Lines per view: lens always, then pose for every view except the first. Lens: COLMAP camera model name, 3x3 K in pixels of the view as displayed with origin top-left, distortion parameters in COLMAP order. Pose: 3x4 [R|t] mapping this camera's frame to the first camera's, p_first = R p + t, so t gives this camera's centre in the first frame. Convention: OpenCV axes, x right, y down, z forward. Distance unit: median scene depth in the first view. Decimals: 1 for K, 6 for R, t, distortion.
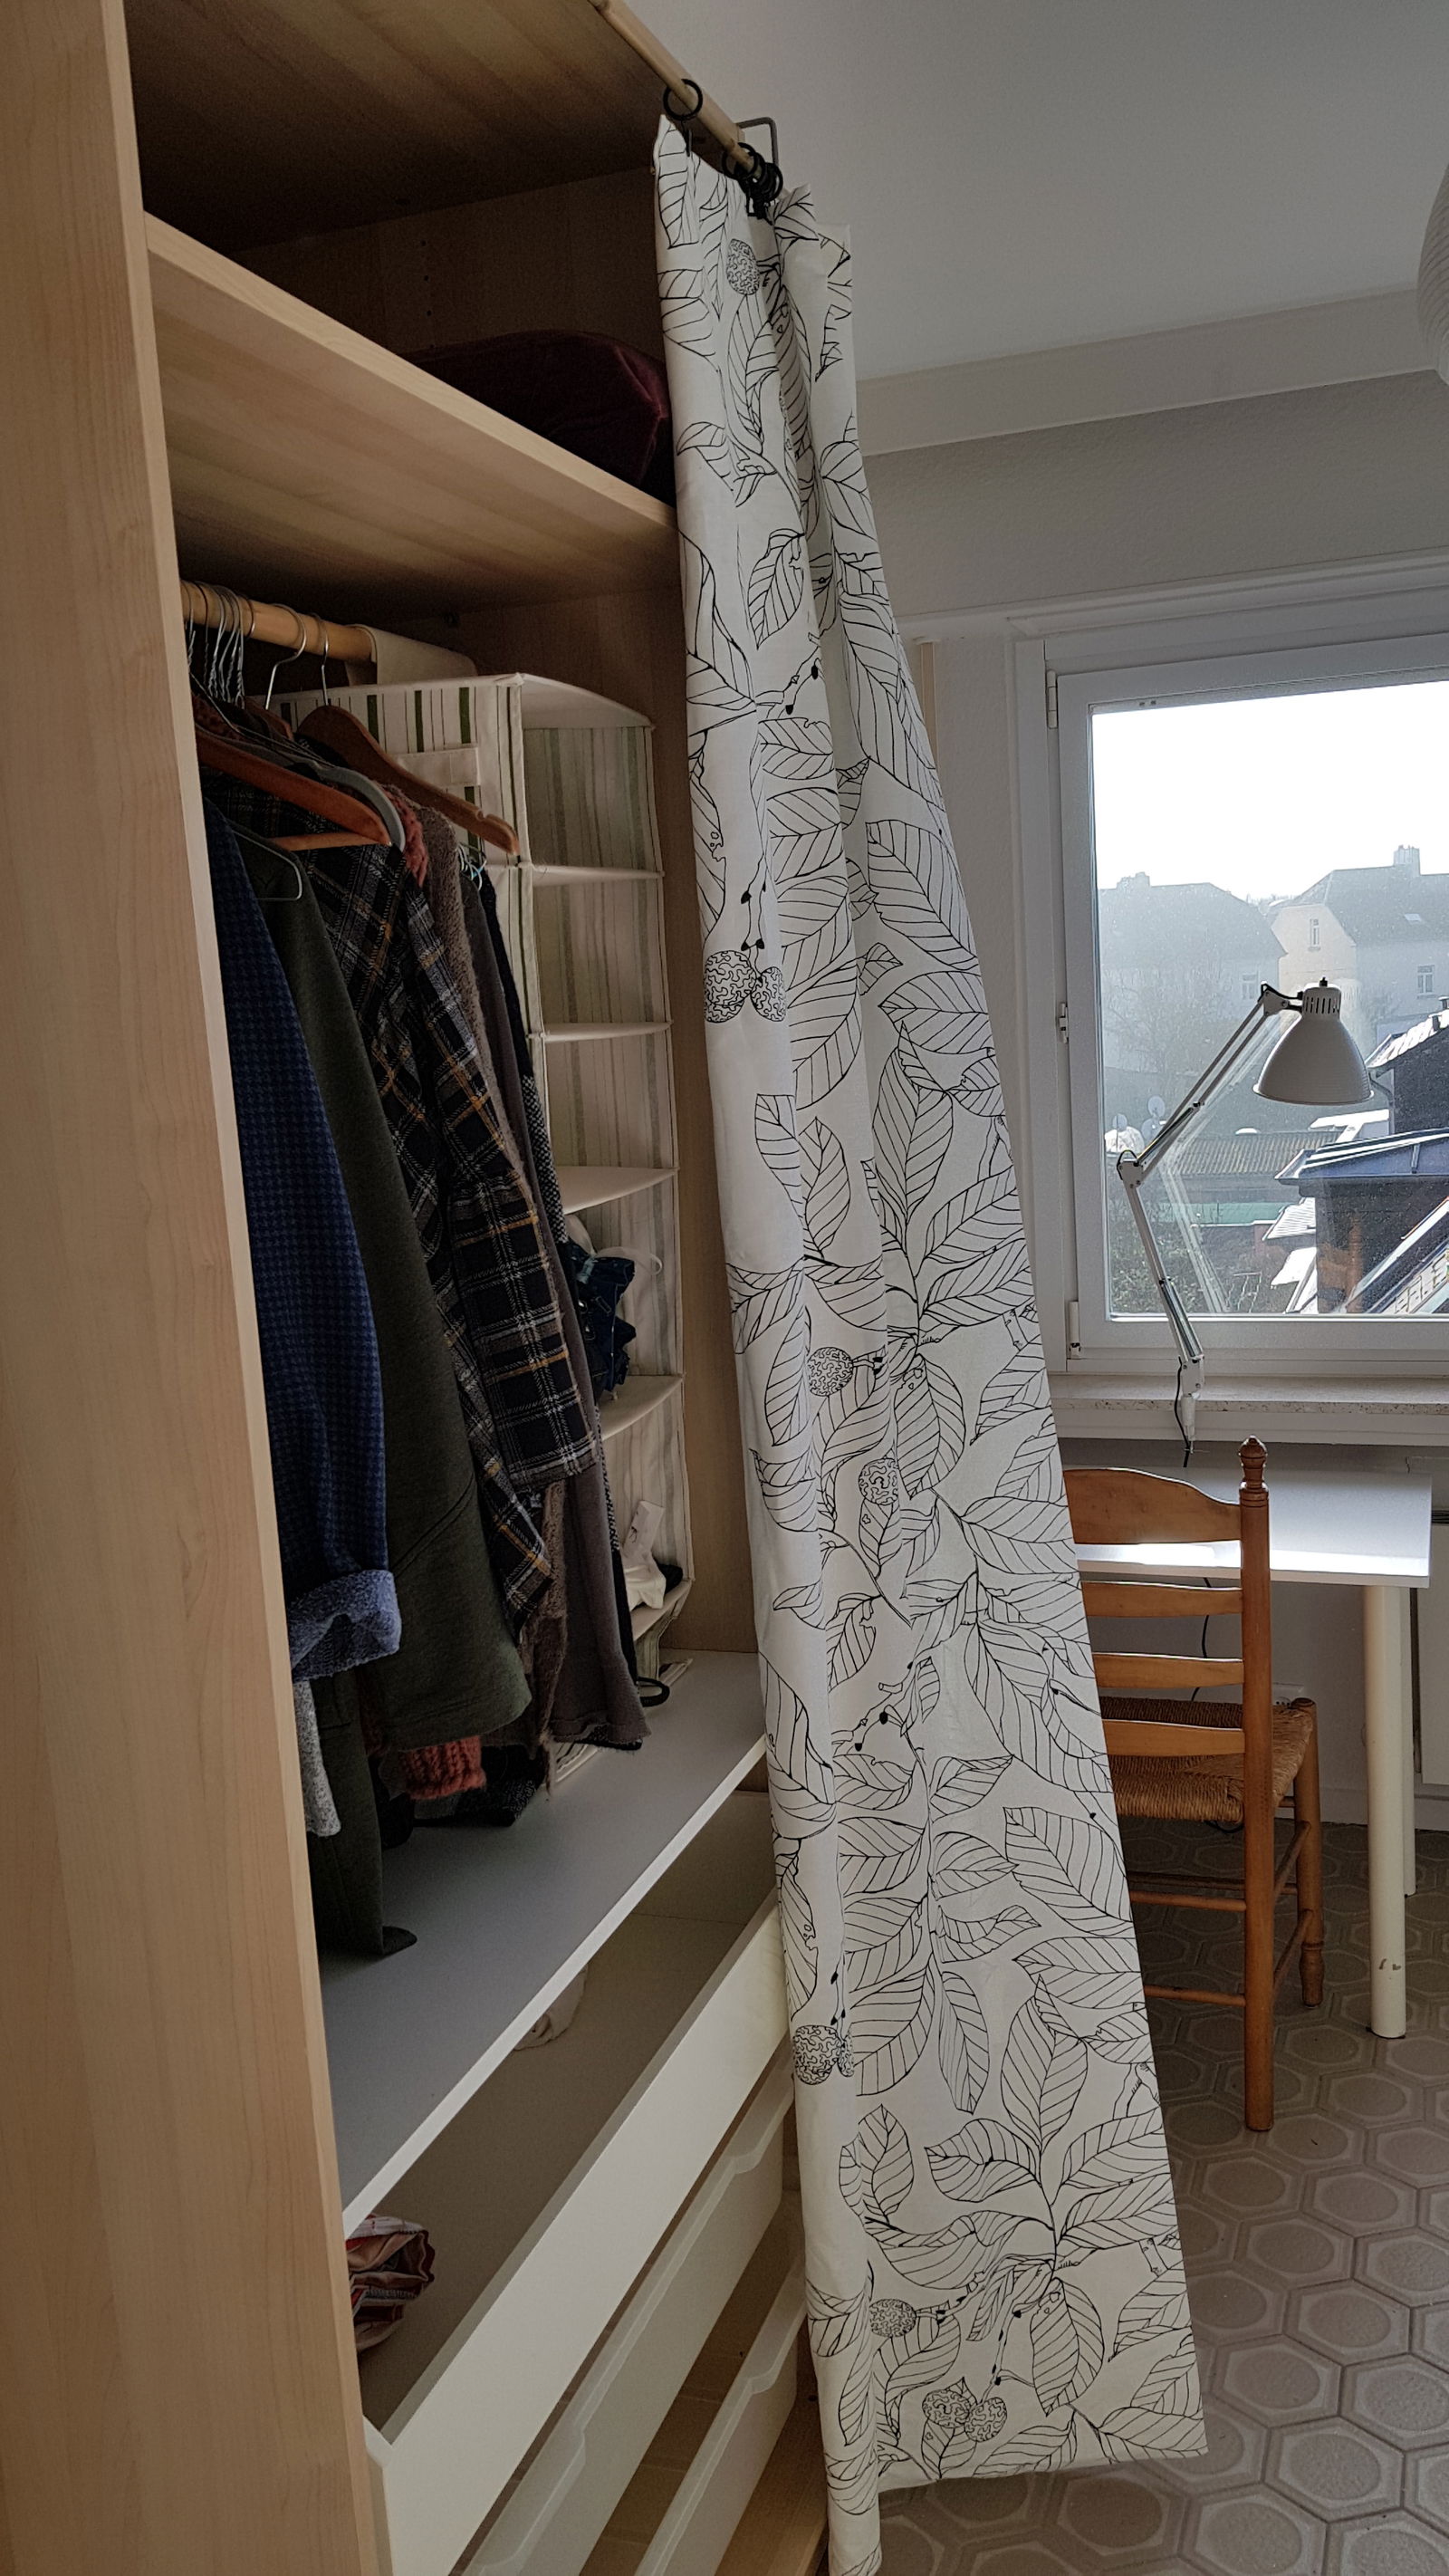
lens RADIAL K [[2017.4, 0, 724.5], [0, 2017.4, 1288.0], [0, 0, 1]] dist [0.045910, -0.001683]
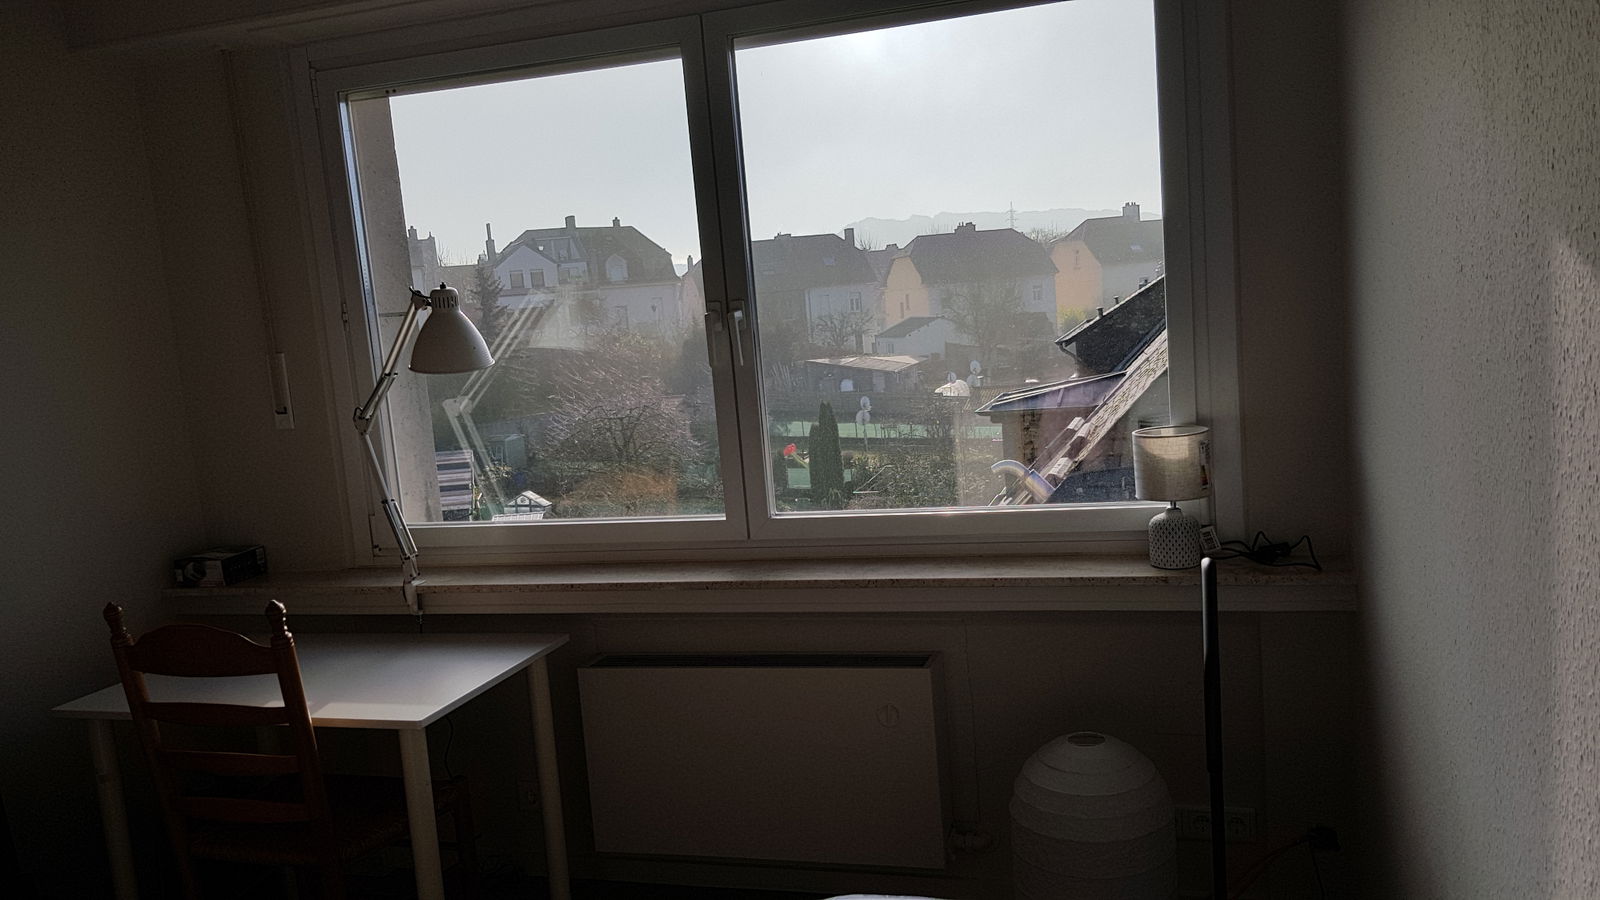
lens RADIAL K [[1253.1, 0, 800.0], [0, 1253.1, 450.0], [0, 0, 1]] dist [0.045910, -0.001683]
pose [[0.998102, -0.024216, 0.056630, 0.452297], [0.025724, 0.999330, -0.026047, -0.008896], [-0.055961, 0.027455, 0.998055, 0.119019]]
